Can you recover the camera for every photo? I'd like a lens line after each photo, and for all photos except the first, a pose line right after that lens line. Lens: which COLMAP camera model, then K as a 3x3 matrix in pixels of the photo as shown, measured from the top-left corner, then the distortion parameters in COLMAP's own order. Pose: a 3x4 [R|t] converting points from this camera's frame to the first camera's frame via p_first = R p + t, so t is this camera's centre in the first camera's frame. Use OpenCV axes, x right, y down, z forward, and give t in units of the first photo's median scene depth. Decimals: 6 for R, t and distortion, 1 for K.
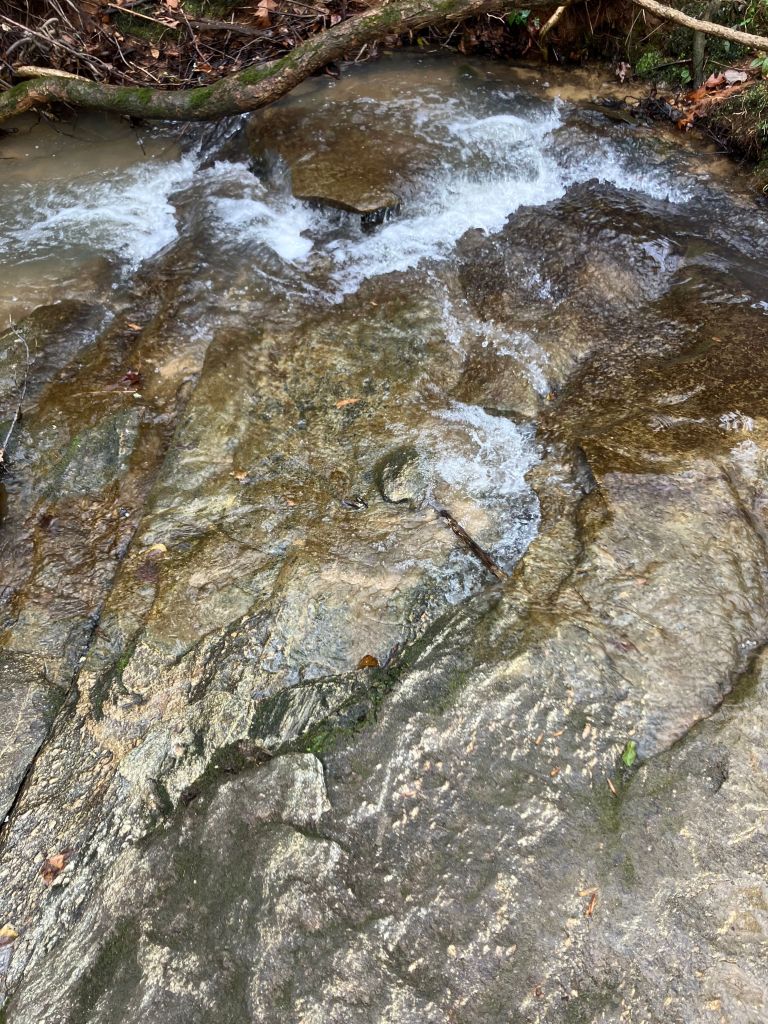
lens RADIAL K [[889.6, 0, 385.6], [0, 889.6, 512.2], [0, 0, 1]] dist [0.040436, -0.023933]
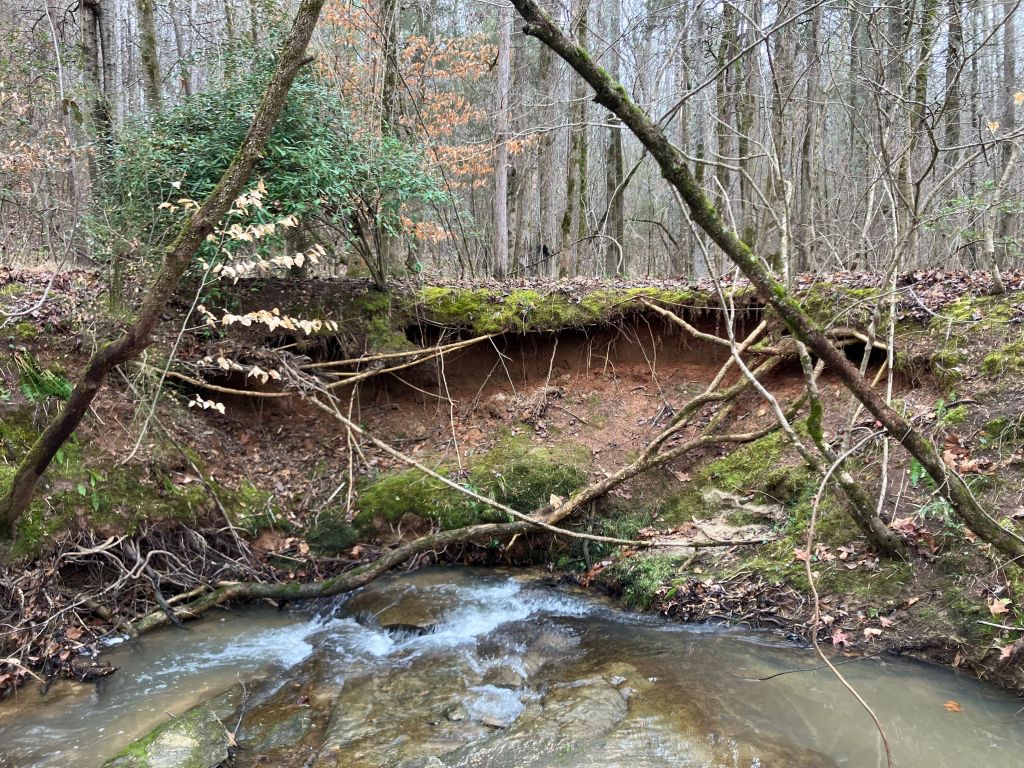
lens RADIAL K [[783.4, 0, 512.2], [0, 783.4, 384.5], [0, 0, 1]] dist [0.001340, 0.000713]
pose [[0.987881, -0.015383, 0.154446, -0.082825], [0.120015, 0.706700, -0.697260, 0.472212], [-0.098421, 0.707346, 0.699982, -0.520867]]
